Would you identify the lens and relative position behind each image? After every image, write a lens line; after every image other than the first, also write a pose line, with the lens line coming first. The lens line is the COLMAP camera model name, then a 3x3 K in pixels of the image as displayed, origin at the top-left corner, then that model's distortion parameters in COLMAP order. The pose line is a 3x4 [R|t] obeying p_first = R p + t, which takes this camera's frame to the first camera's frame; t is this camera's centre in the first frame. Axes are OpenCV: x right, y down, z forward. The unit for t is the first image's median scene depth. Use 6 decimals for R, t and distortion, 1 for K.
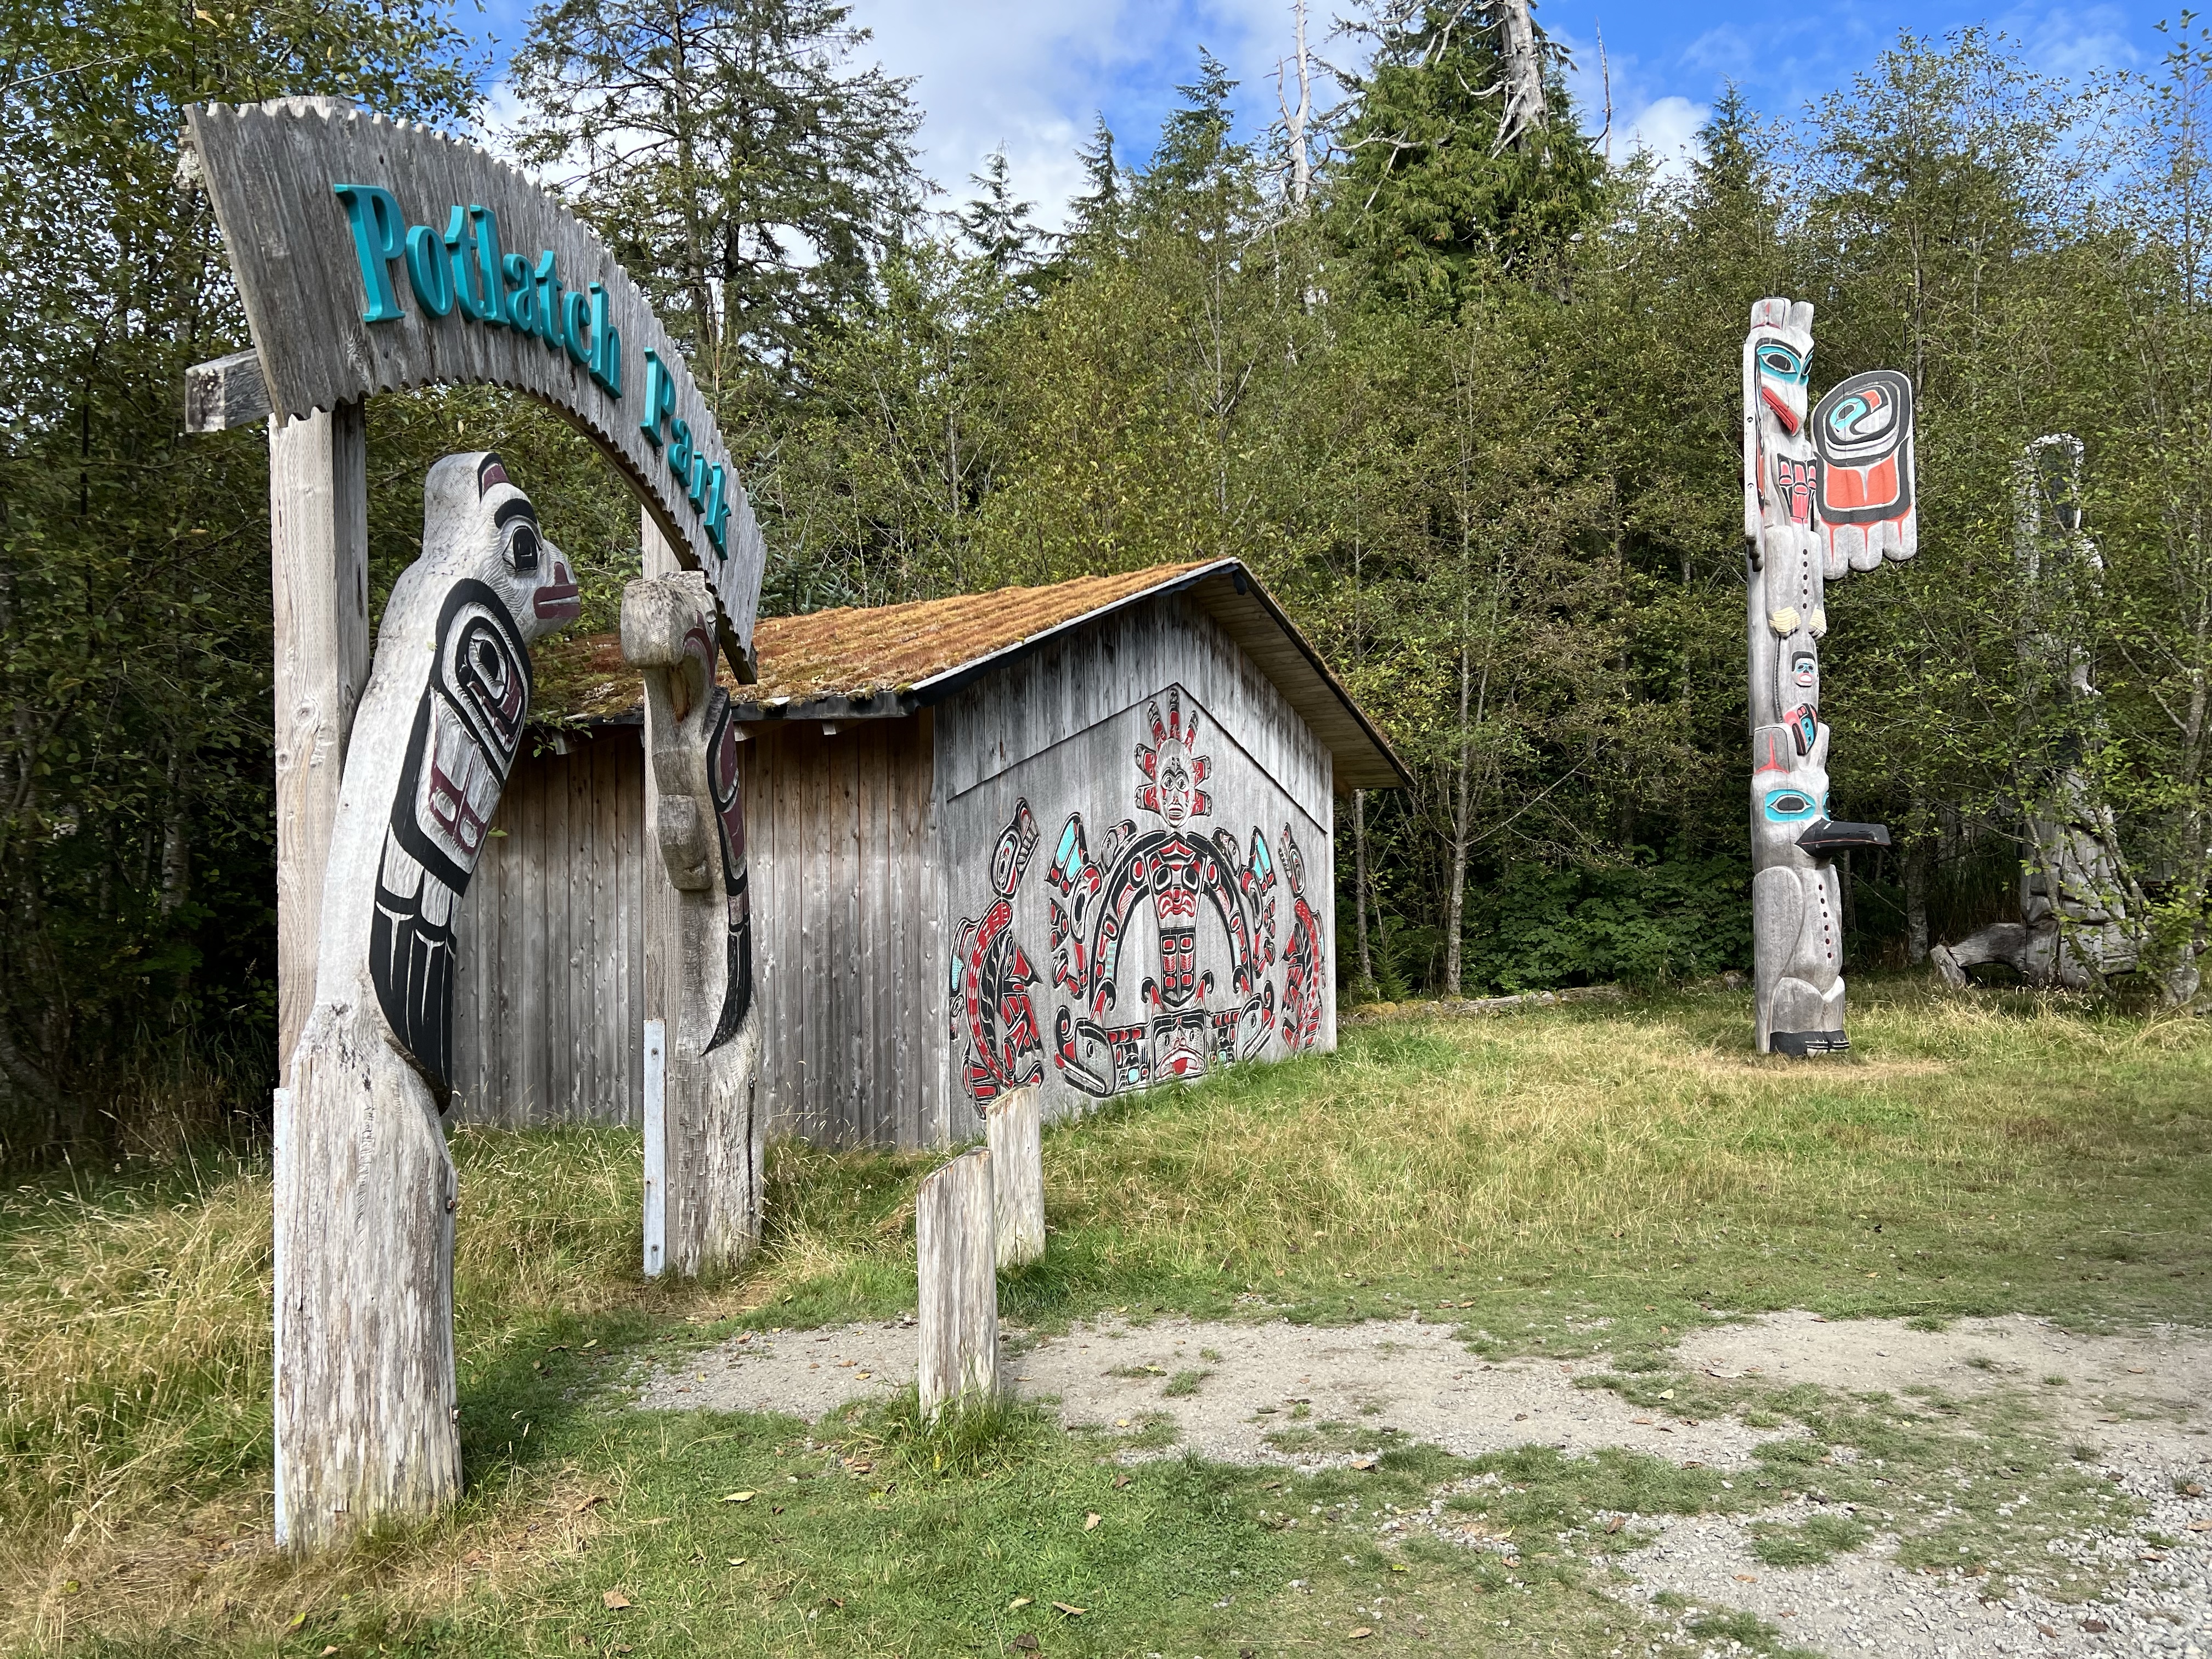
lens RADIAL K [[1674.3, 0, 1086.7], [0, 1674.3, 856.9], [0, 0, 1]] dist [0.044611, -0.046913]
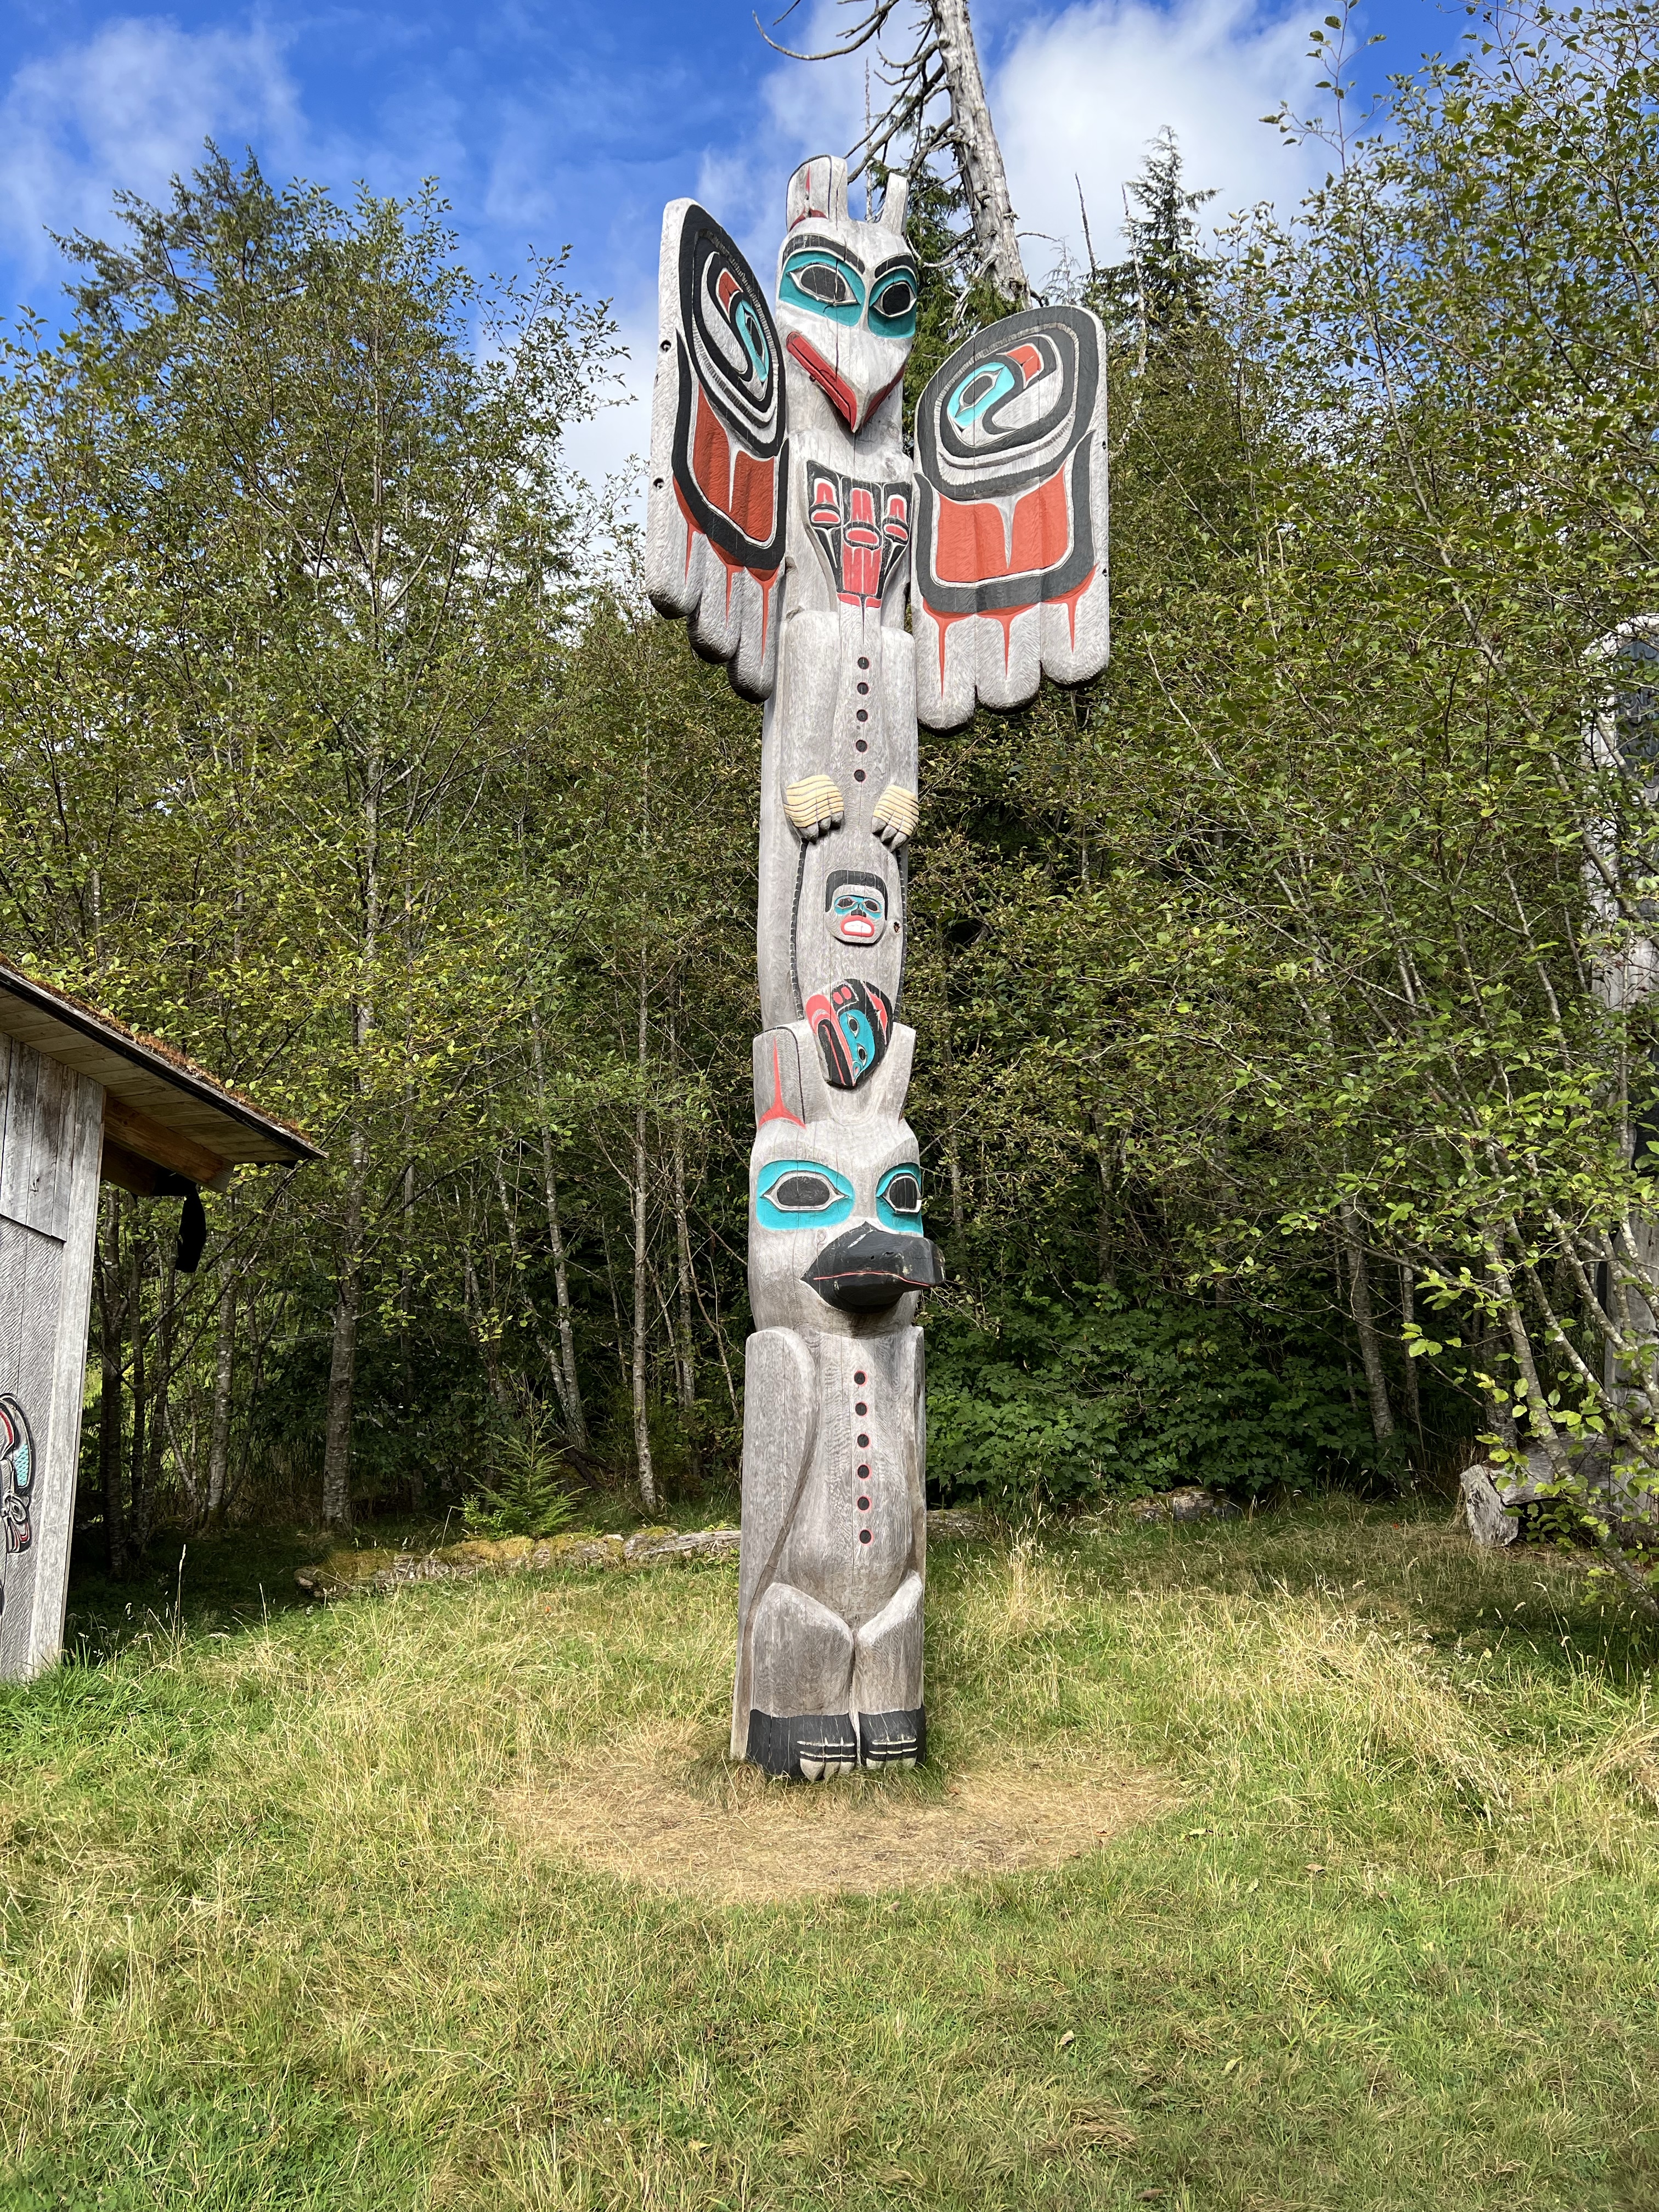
lens RADIAL K [[1674.3, 0, 828.3], [0, 1674.3, 1130.9], [0, 0, 1]] dist [0.044611, -0.046913]
pose [[0.997106, 0.016940, -0.074112, 0.453128], [-0.023830, 0.995372, -0.093095, -0.005804], [0.072192, 0.094592, 0.992895, 0.544102]]
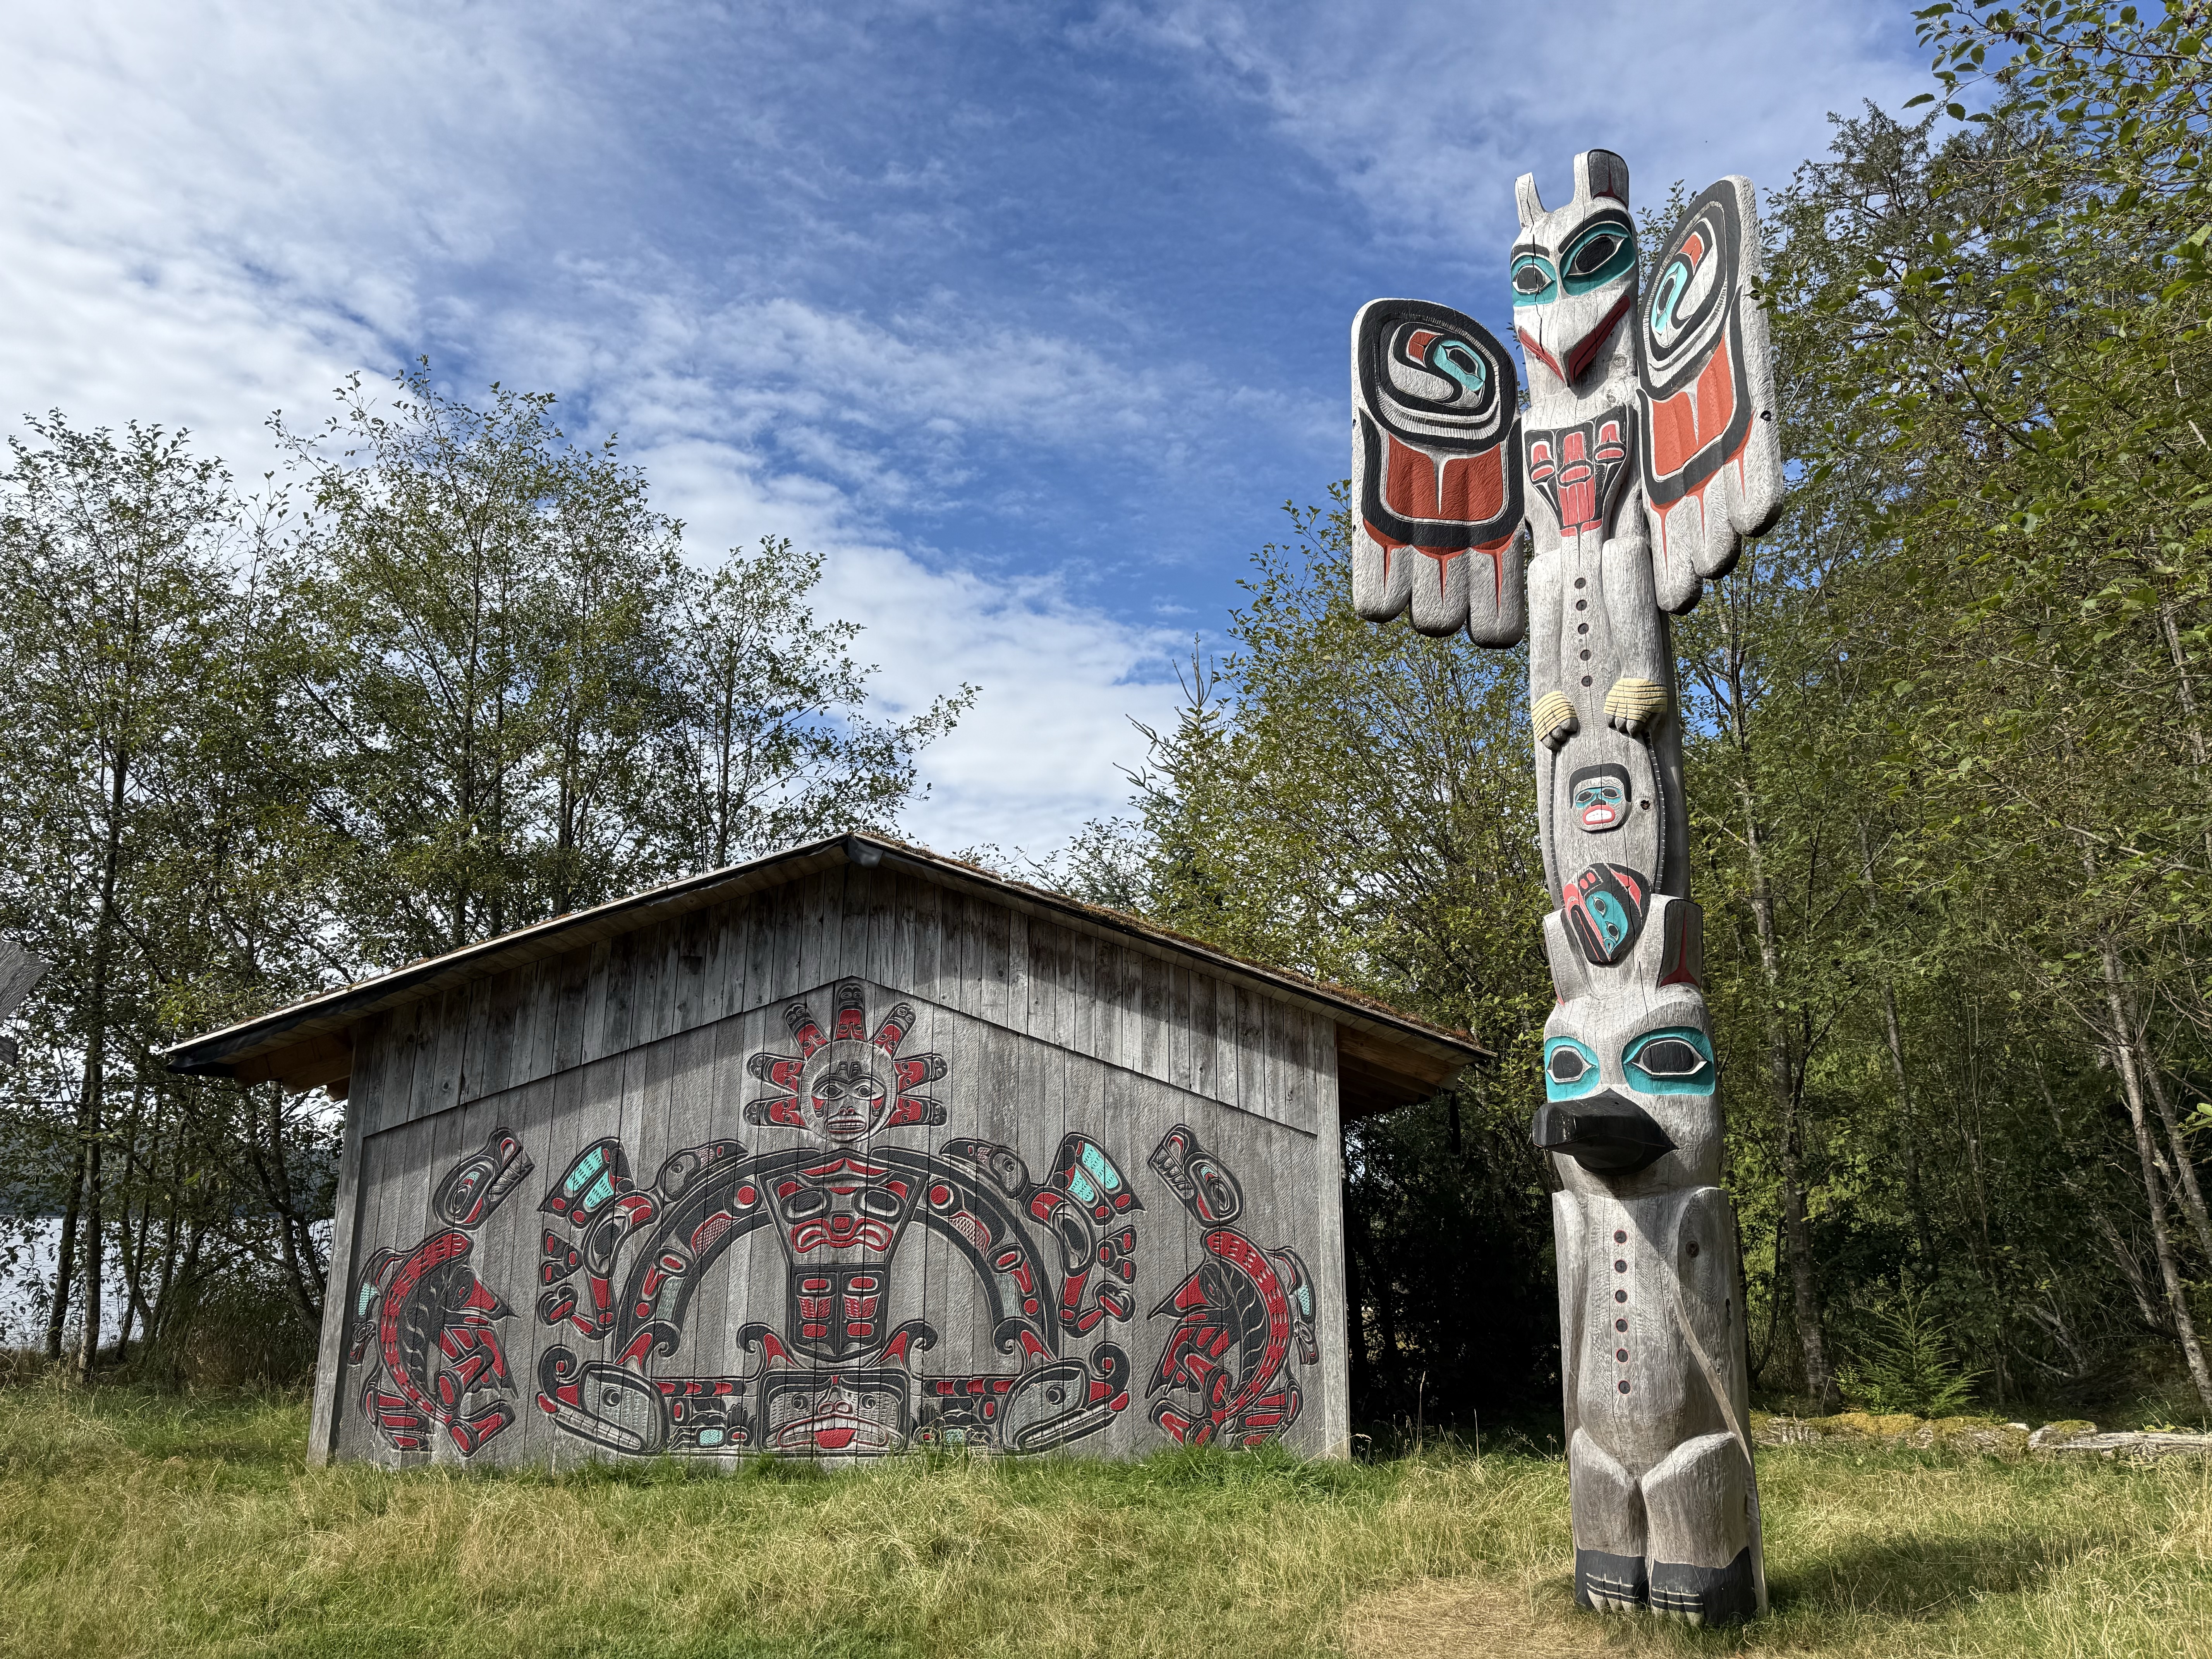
lens RADIAL K [[1561.6, 0, 1093.7], [0, 1561.6, 818.8], [0, 0, 1]] dist [0.043810, -0.009771]
pose [[0.483590, -0.196635, -0.852922, 0.758678], [0.020094, 0.976677, -0.213773, -0.005430], [0.875064, 0.086240, 0.476263, 0.637307]]
